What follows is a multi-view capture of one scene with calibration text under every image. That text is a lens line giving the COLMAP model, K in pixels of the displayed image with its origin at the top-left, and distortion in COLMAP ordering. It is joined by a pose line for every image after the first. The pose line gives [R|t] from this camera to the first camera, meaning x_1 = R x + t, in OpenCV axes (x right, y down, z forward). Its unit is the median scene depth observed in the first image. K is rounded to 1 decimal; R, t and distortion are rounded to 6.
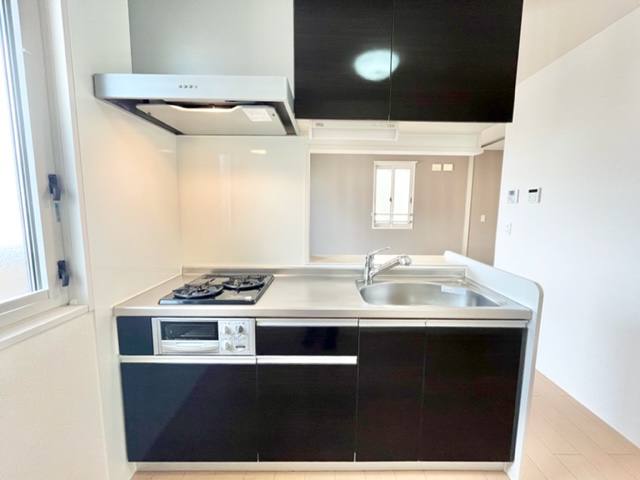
lens RADIAL K [[258.3, 0, 320.0], [0, 258.3, 240.0], [0, 0, 1]] dist [-0.002424, -0.000067]
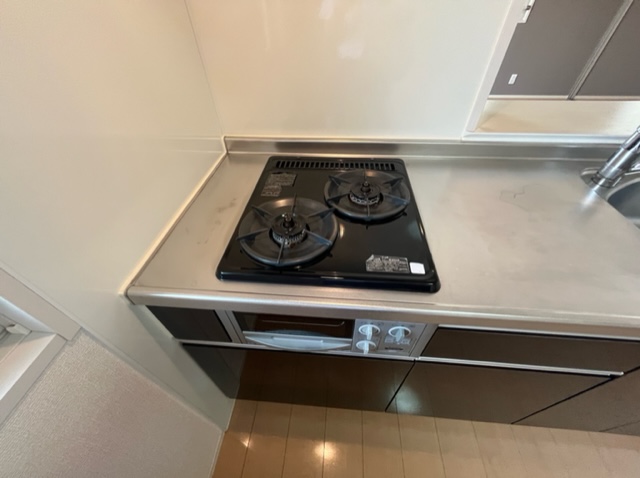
lens RADIAL K [[258.3, 0, 320.0], [0, 258.3, 239.0], [0, 0, 1]] dist [-0.002424, -0.000067]
pose [[0.994592, 0.047214, -0.092509, -0.410801], [0.018665, 0.794950, 0.606387, -0.070518], [0.102170, -0.604835, 0.789770, 0.705064]]
